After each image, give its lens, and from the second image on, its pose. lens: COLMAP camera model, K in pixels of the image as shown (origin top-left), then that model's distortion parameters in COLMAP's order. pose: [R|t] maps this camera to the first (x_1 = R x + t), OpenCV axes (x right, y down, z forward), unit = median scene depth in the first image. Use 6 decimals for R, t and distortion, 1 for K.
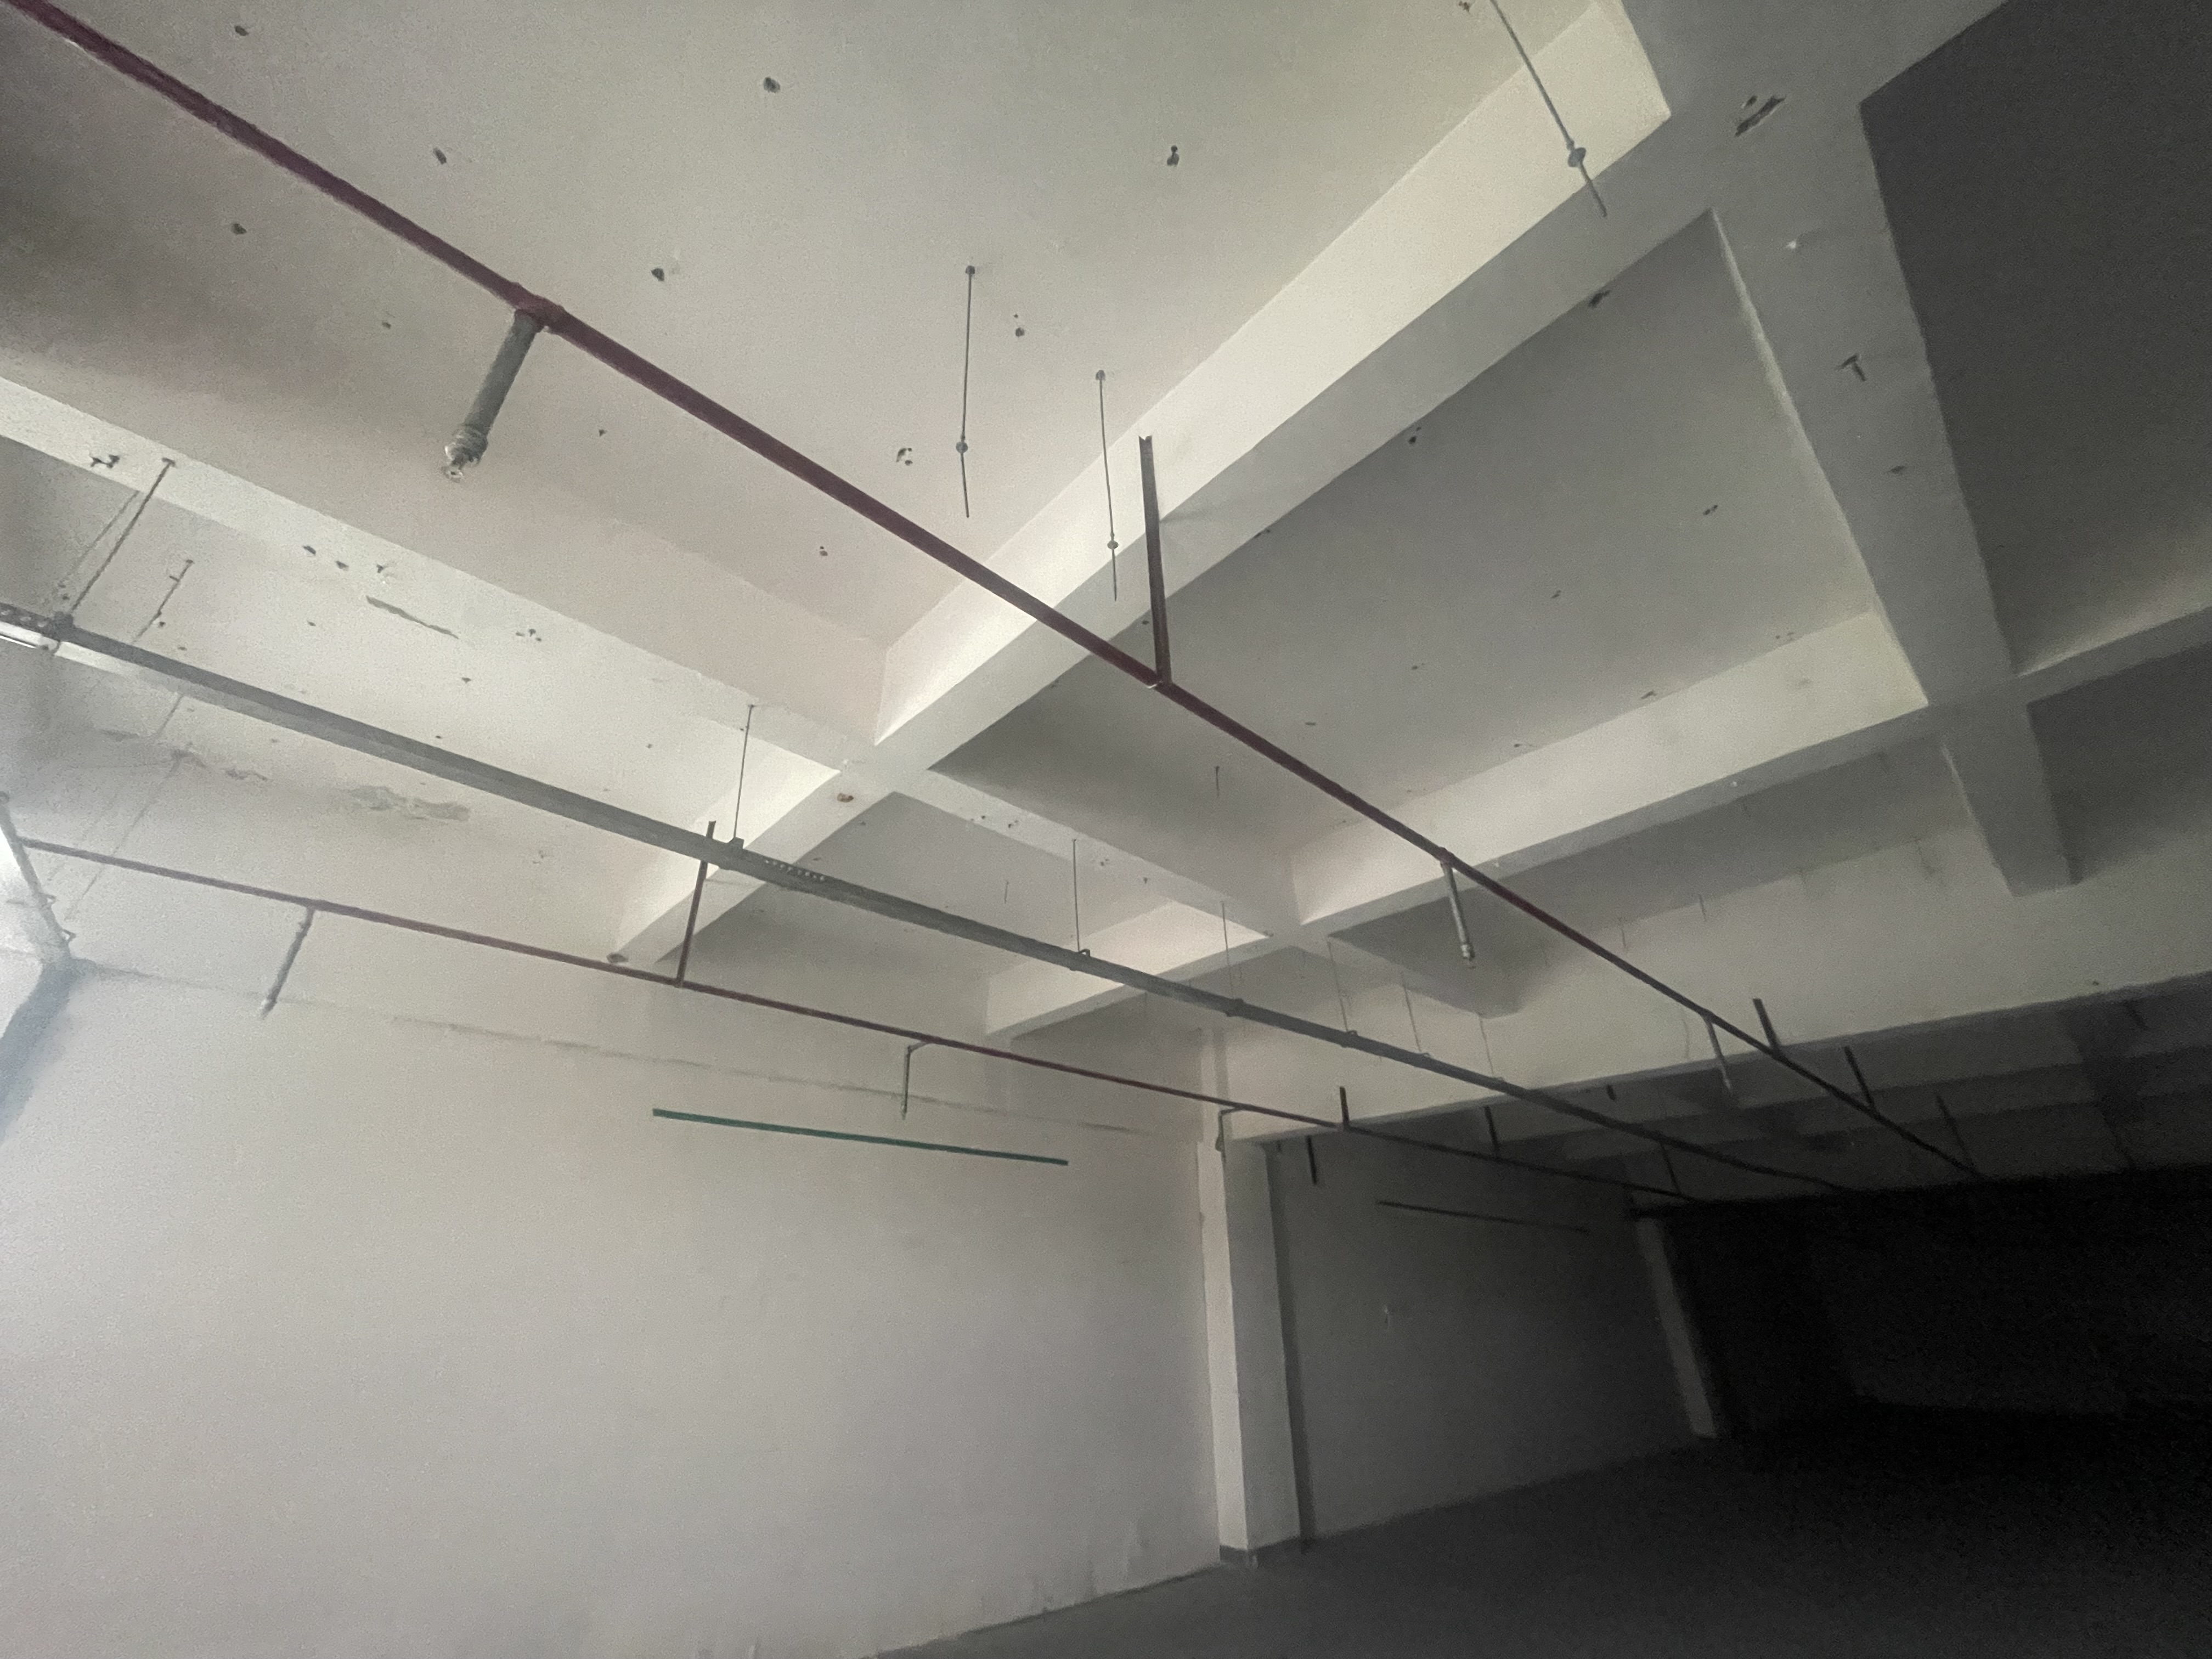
lens RADIAL K [[890.0, 0, 1090.4], [0, 890.0, 822.1], [0, 0, 1]] dist [-0.011498, 0.000337]
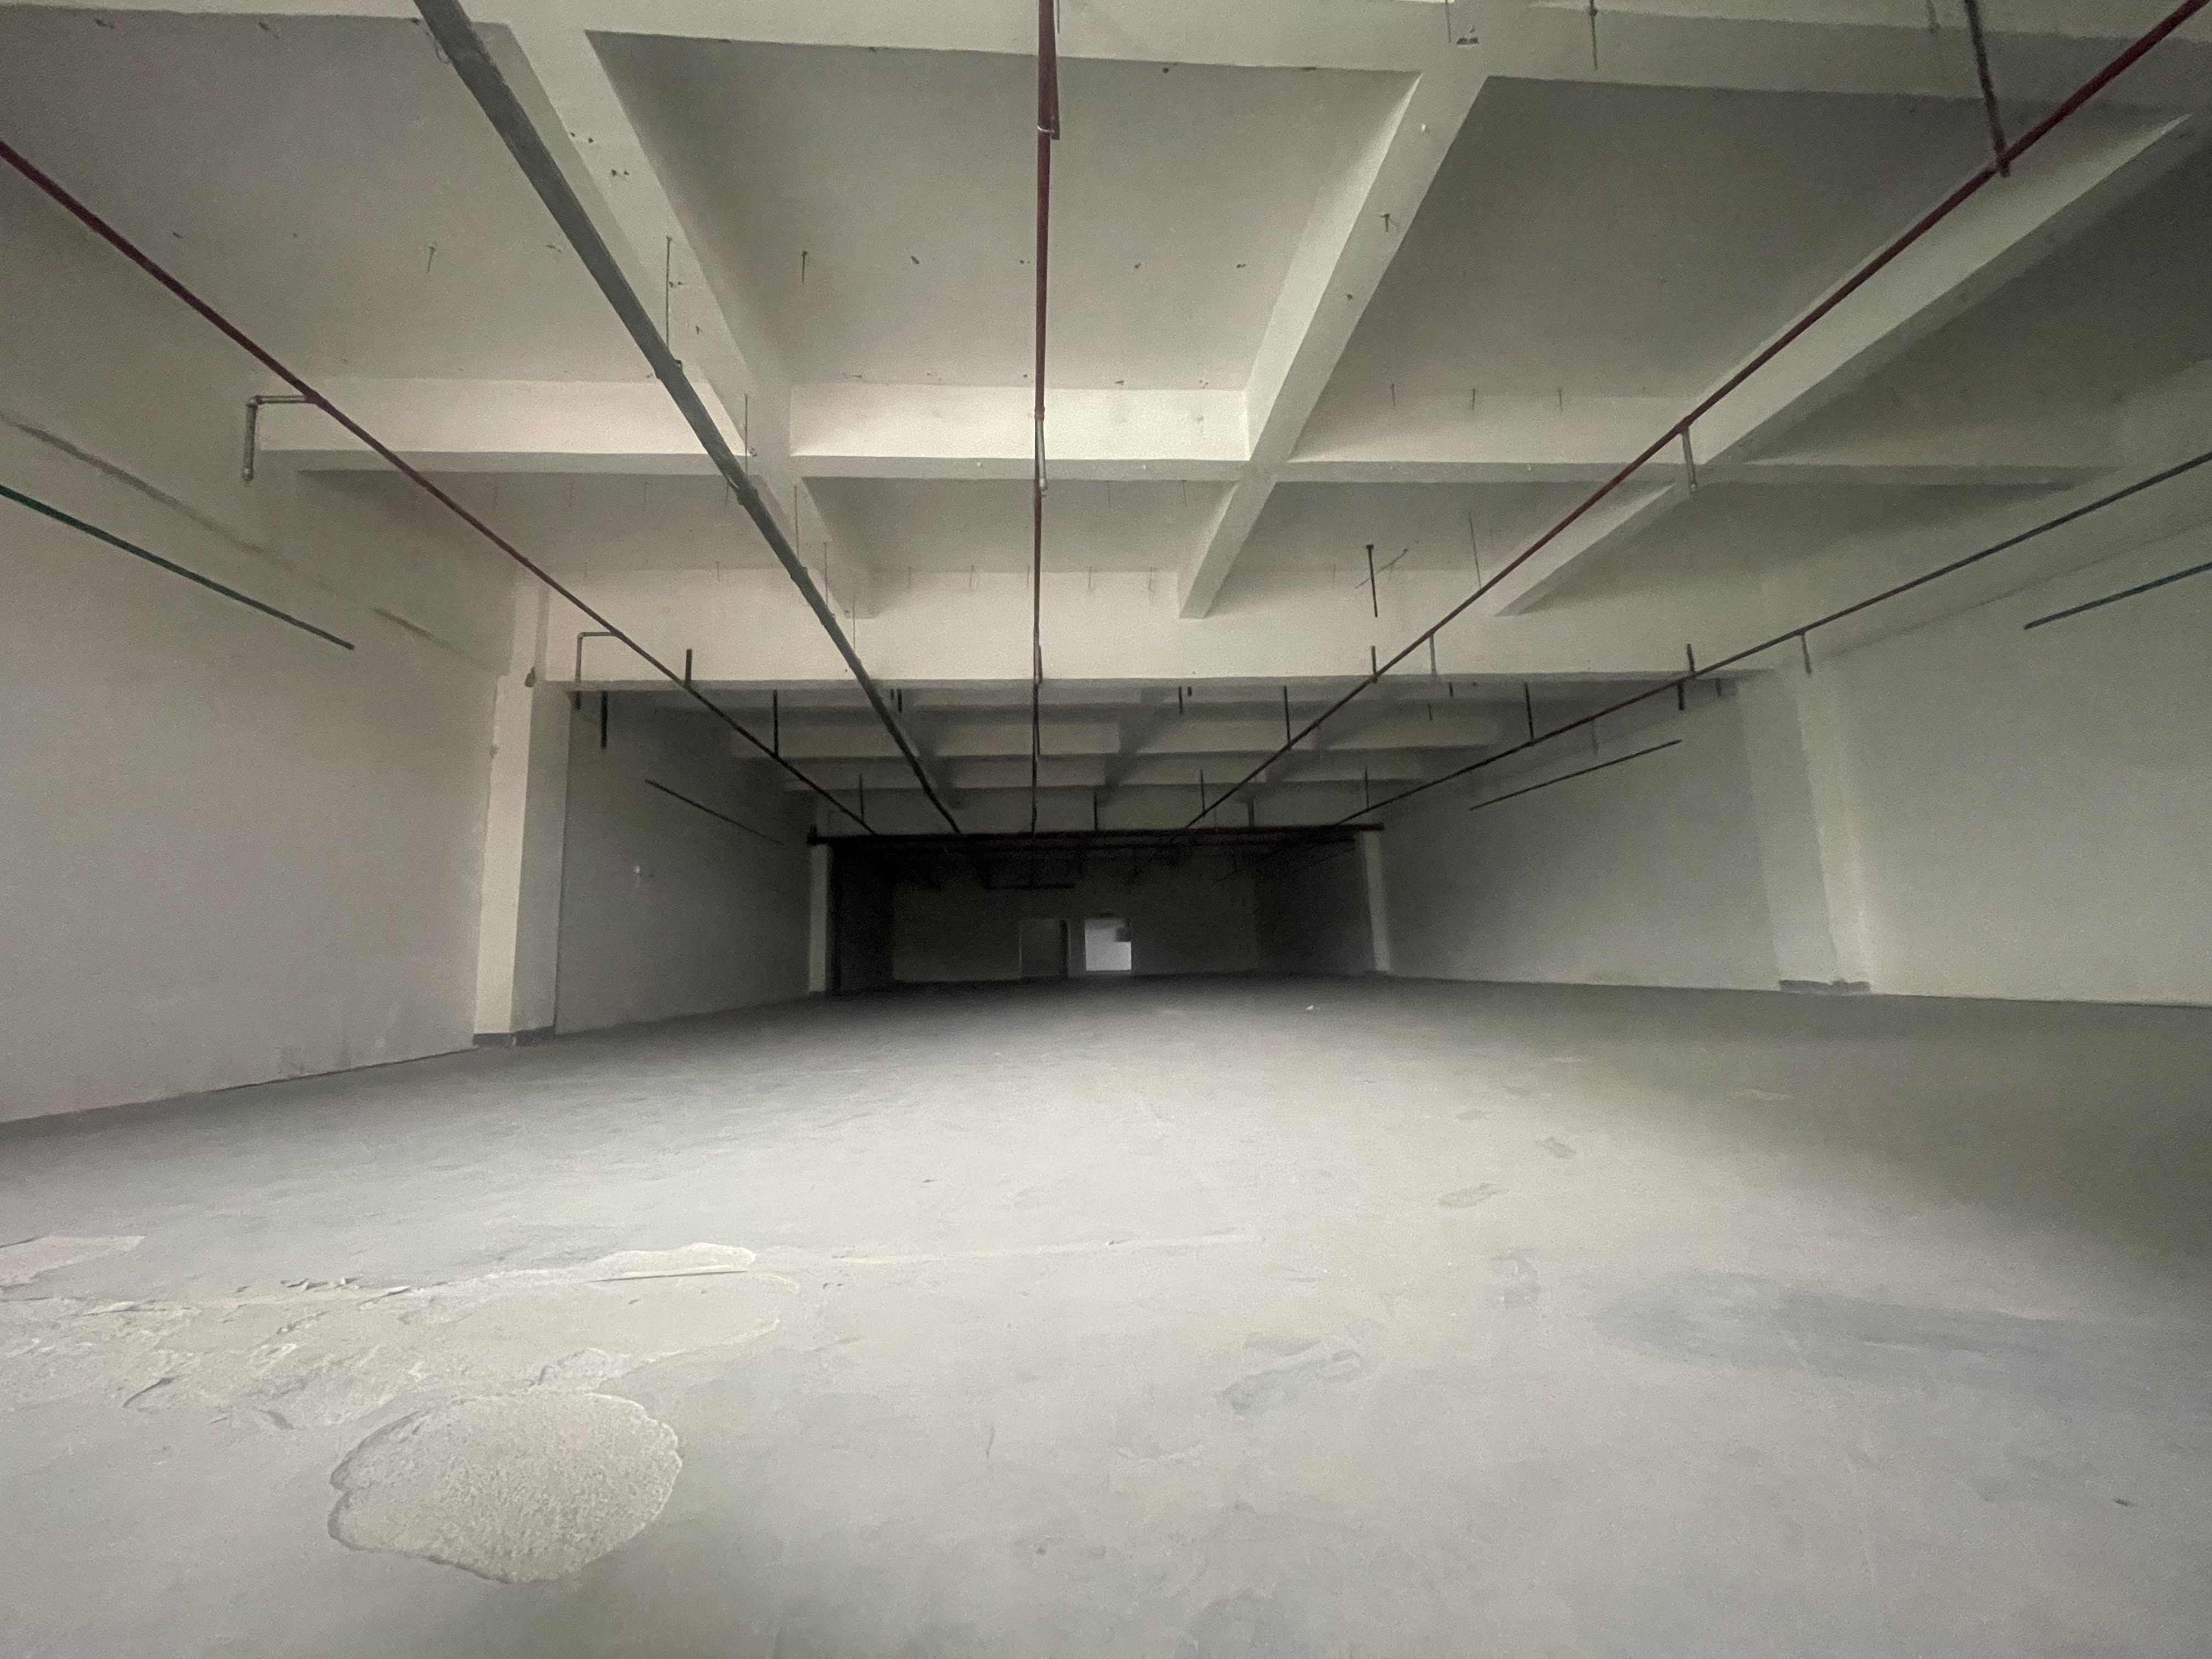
lens RADIAL K [[890.0, 0, 1097.4], [0, 890.0, 823.7], [0, 0, 1]] dist [-0.011498, 0.000337]
pose [[0.614123, 0.103385, 0.782409, -0.245732], [-0.357272, 0.920400, 0.158809, 0.170636], [-0.703711, -0.377061, 0.602176, -0.045746]]
